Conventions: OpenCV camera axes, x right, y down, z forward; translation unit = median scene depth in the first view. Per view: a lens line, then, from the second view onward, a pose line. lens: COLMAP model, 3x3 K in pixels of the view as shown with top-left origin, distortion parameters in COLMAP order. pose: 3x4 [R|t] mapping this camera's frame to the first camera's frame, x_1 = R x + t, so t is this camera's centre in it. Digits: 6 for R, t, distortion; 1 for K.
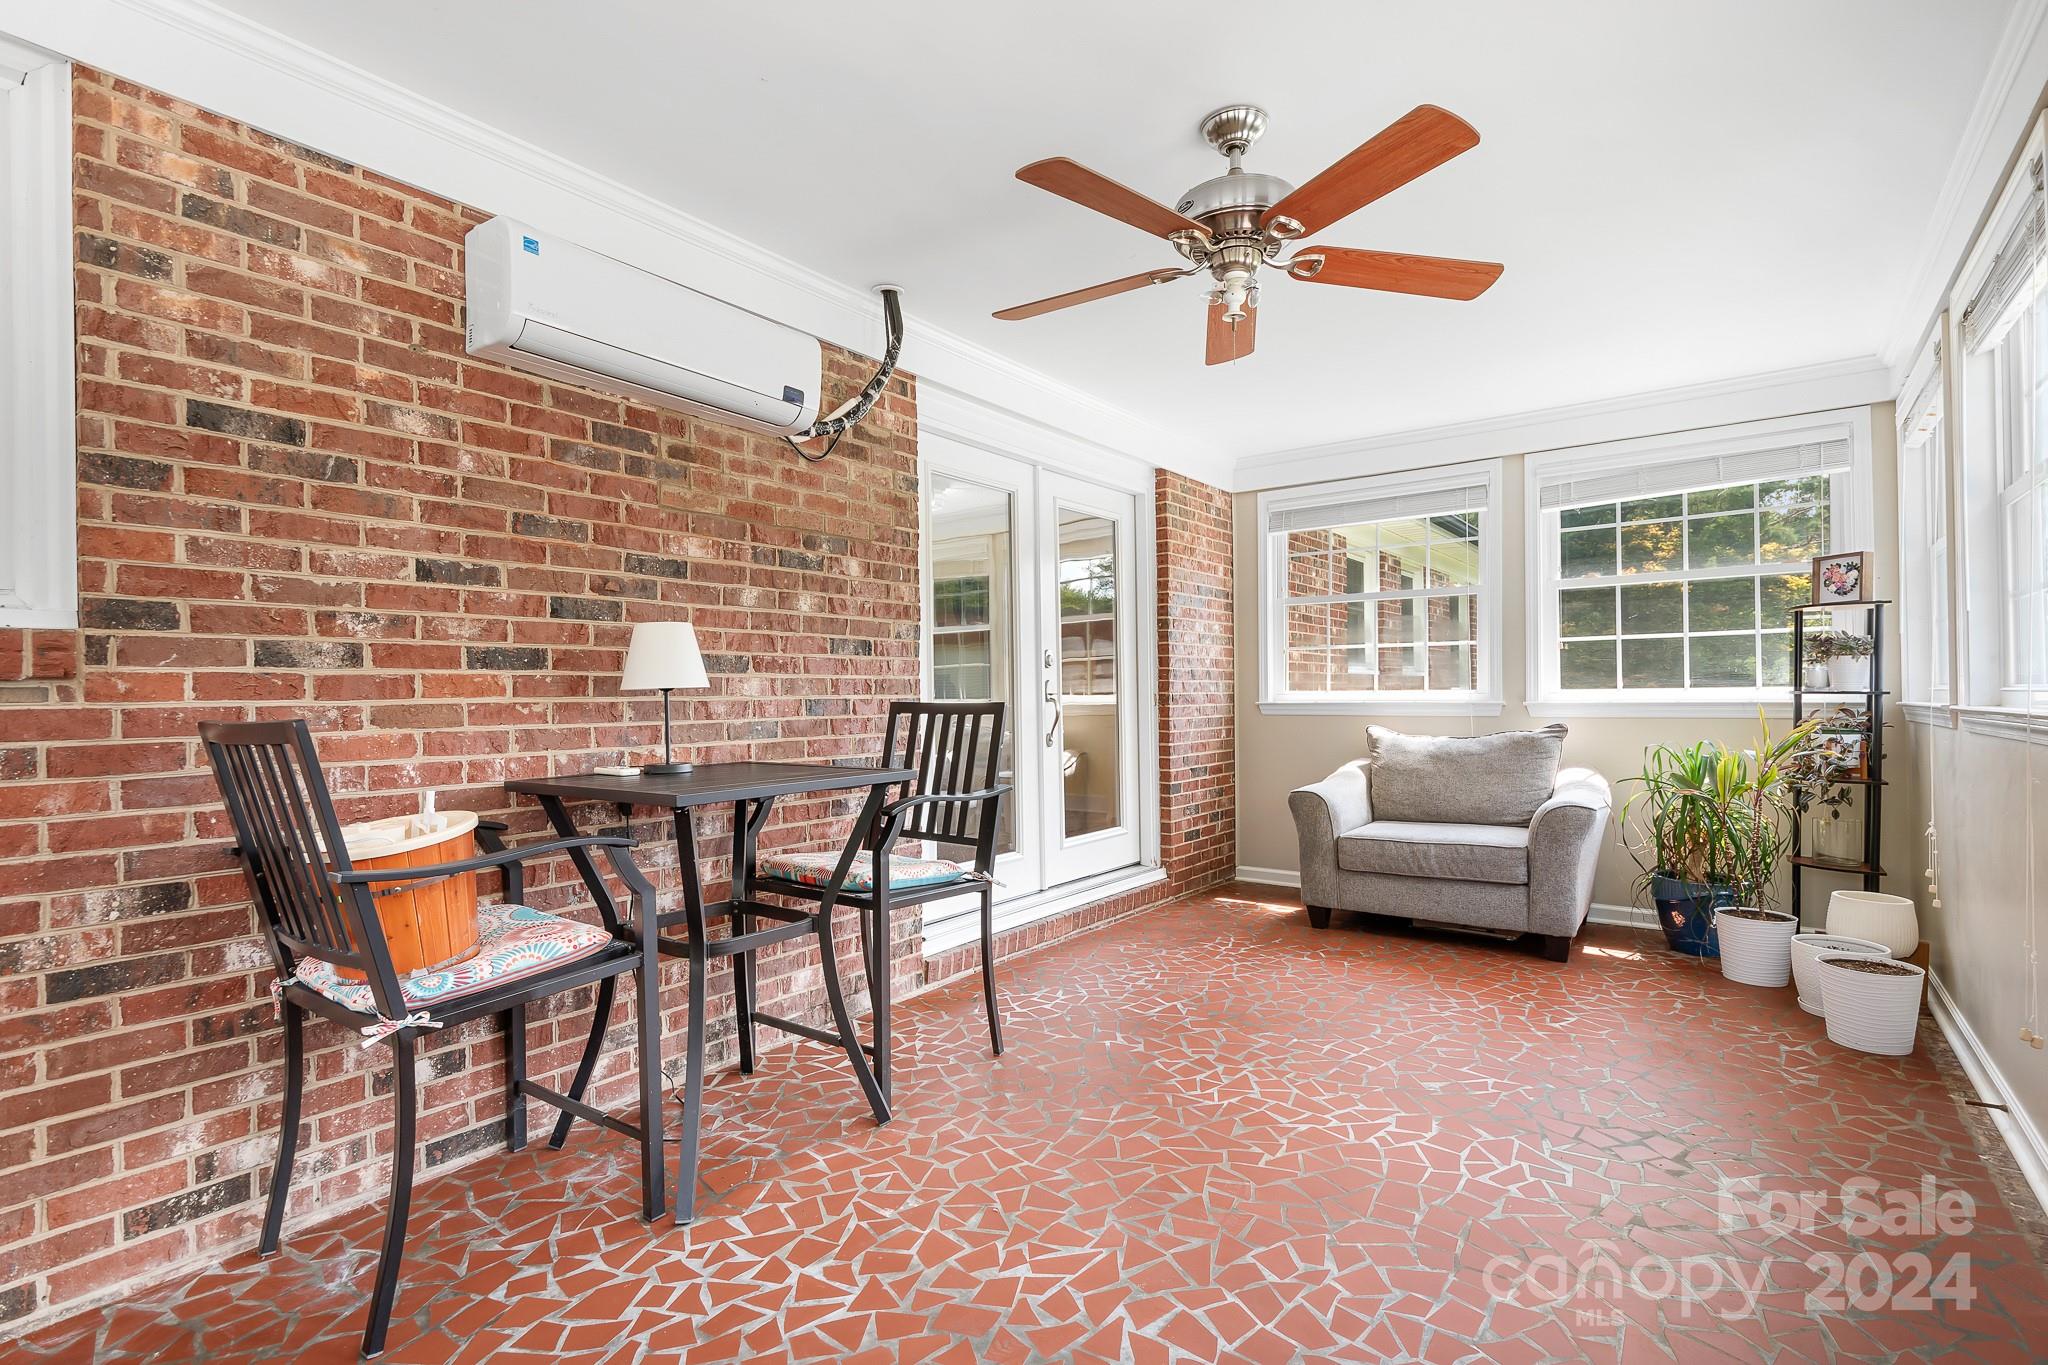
lens RADIAL K [[949.6, 0, 1027.8], [0, 949.6, 689.7], [0, 0, 1]] dist [0.002165, -0.001228]
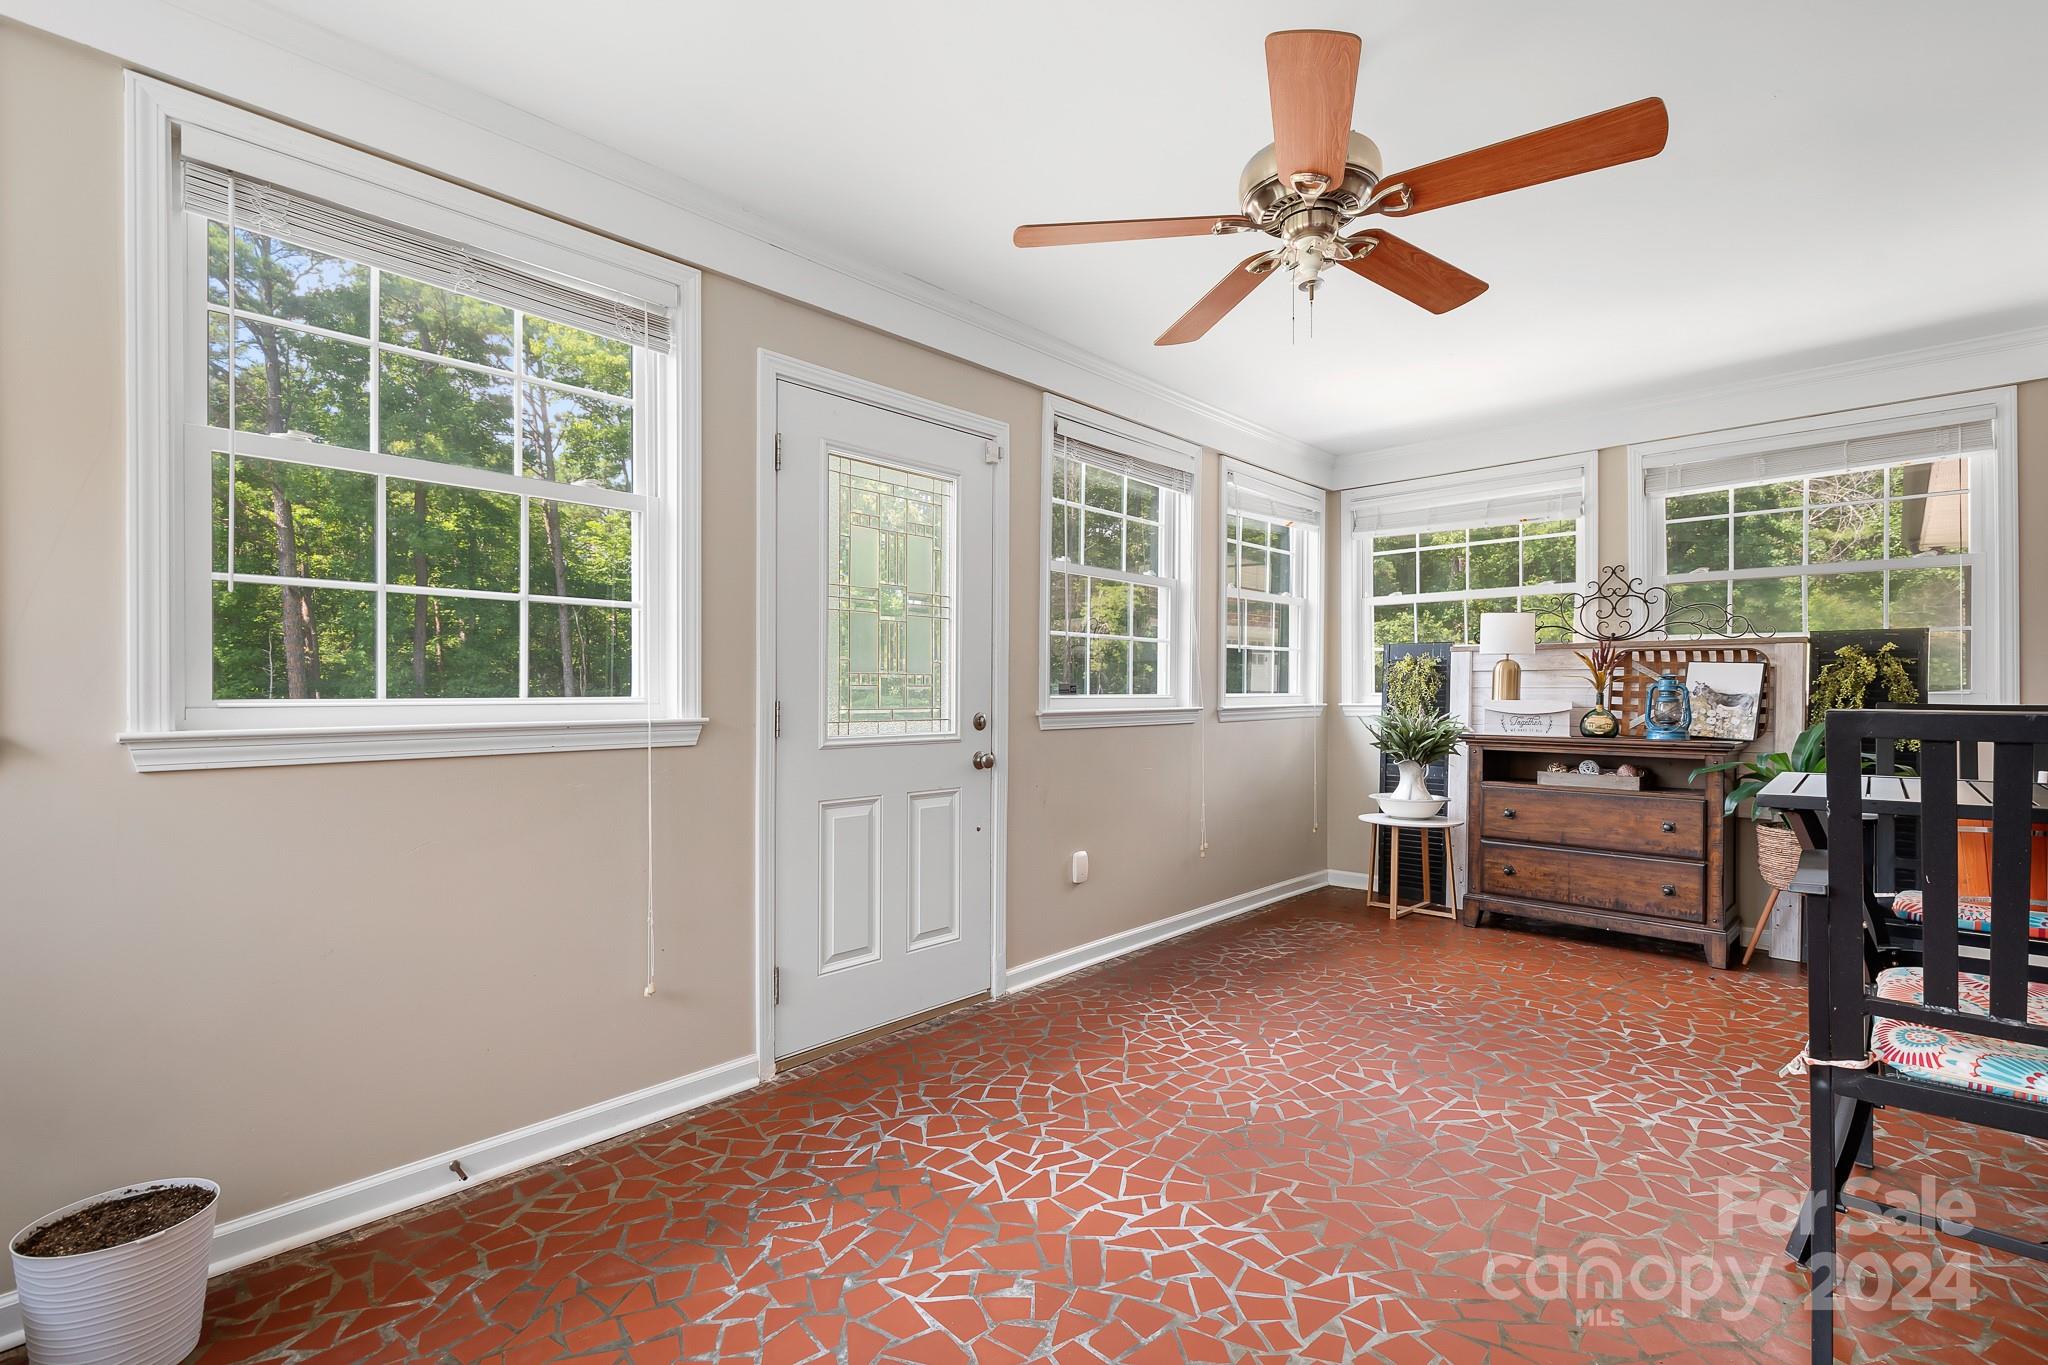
lens RADIAL K [[949.6, 0, 1020.0], [0, 949.6, 693.7], [0, 0, 1]] dist [0.002165, -0.001228]
pose [[-0.994929, 0.014510, 0.099532, 0.506553], [0.014095, 0.999889, -0.004868, -0.000429], [-0.099591, -0.003441, -0.995022, 2.392833]]
